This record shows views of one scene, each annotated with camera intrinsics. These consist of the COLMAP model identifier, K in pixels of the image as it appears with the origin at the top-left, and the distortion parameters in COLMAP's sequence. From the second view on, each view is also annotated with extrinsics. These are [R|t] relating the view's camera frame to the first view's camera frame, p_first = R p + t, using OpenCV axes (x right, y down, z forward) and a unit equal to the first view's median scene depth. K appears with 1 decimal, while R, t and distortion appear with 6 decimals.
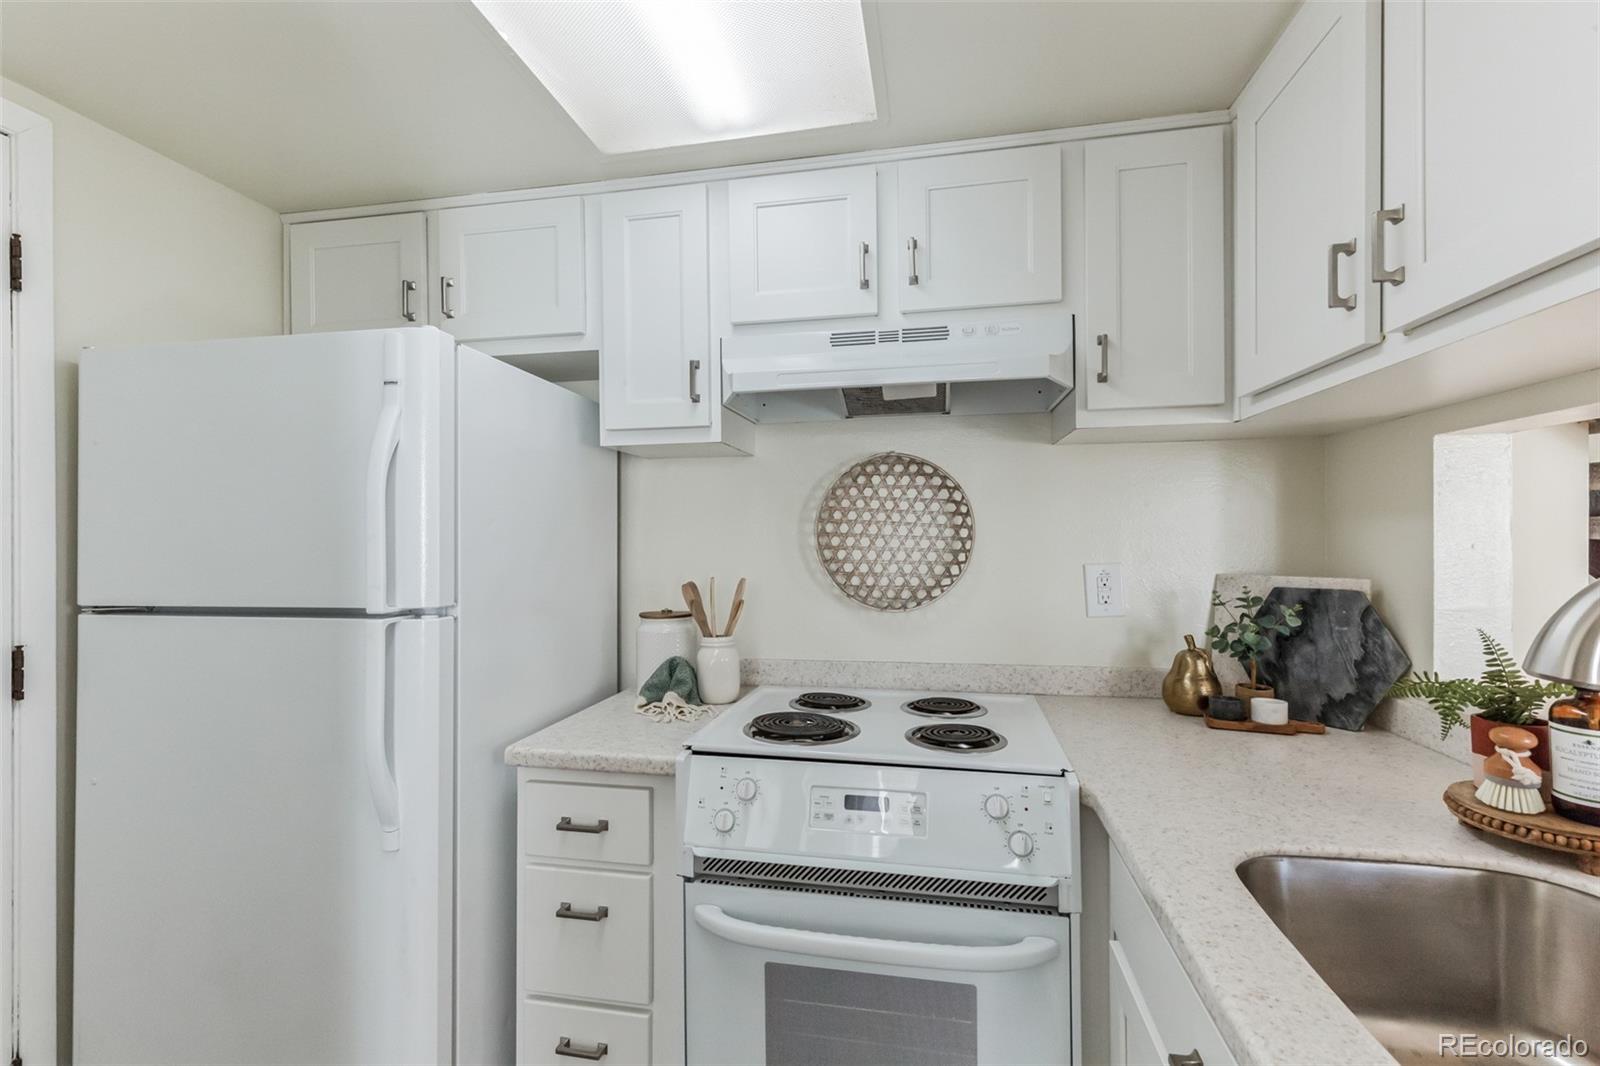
lens RADIAL K [[701.1, 0, 797.6], [0, 701.1, 537.2], [0, 0, 1]] dist [0.000775, -0.000016]
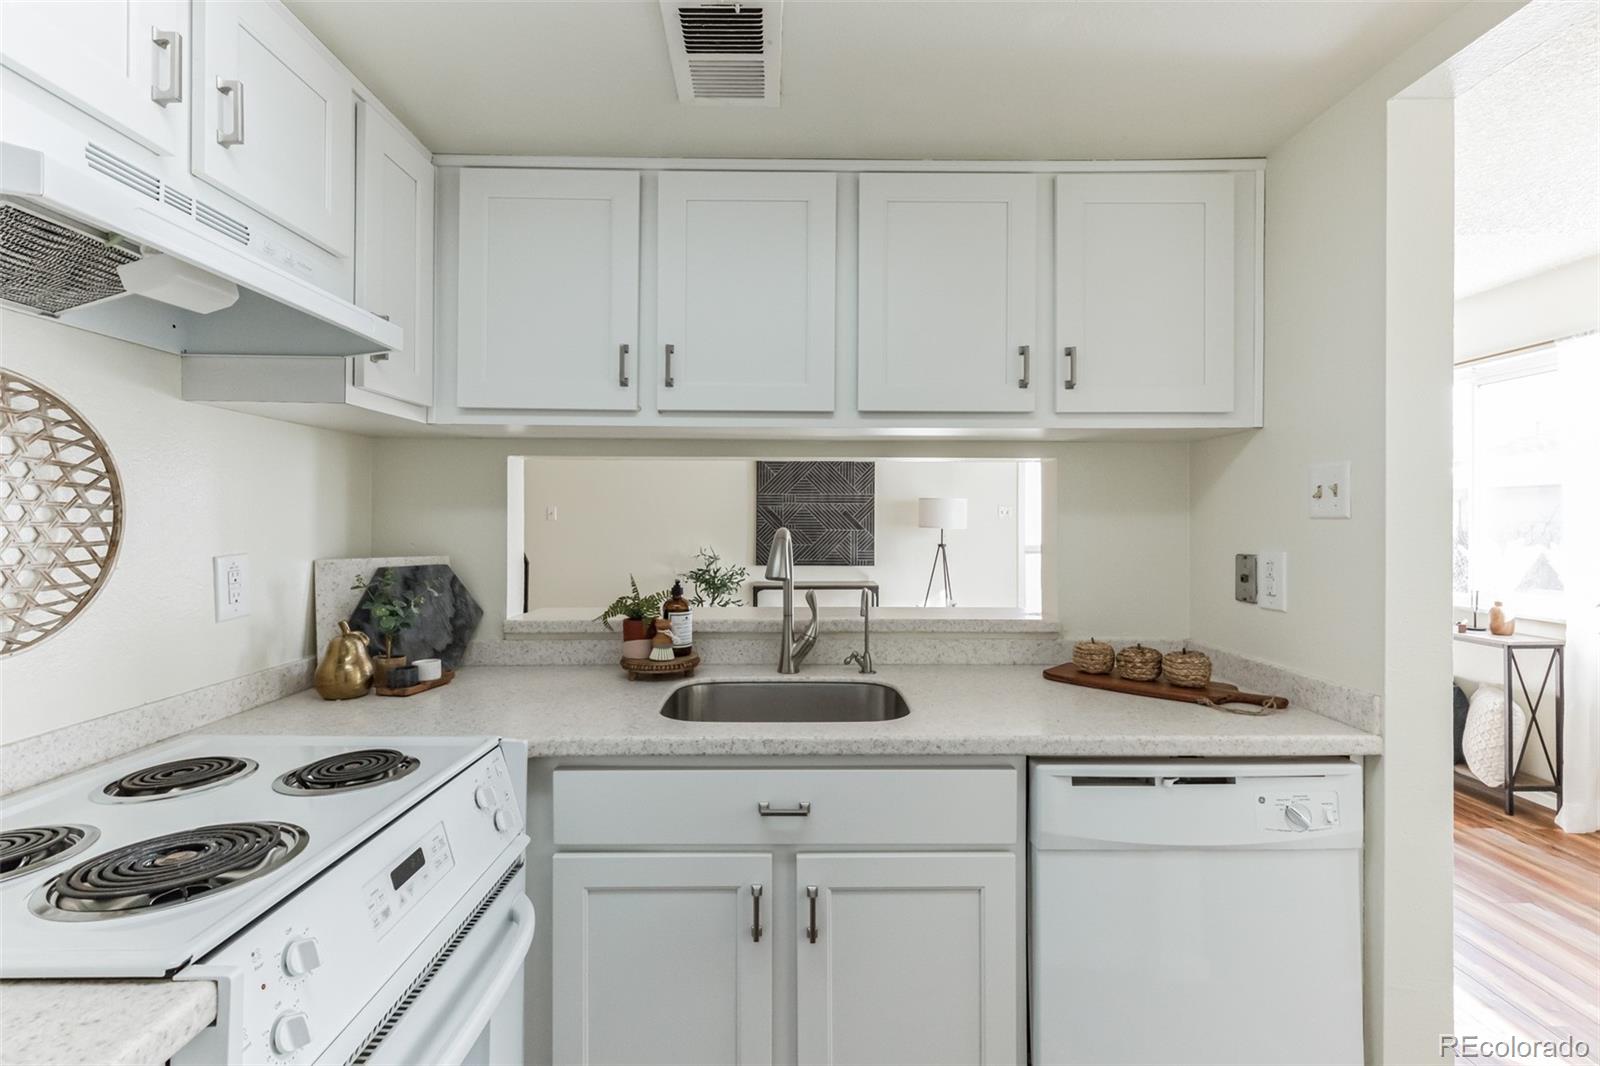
lens RADIAL K [[718.3, 0, 800.0], [0, 718.3, 533.0], [0, 0, 1]] dist [0.001707, -0.000040]
pose [[-0.209464, -0.010720, 0.977758, -0.626028], [-0.005452, 0.999937, 0.009795, -0.000356], [-0.977801, -0.003279, -0.209509, 0.604914]]
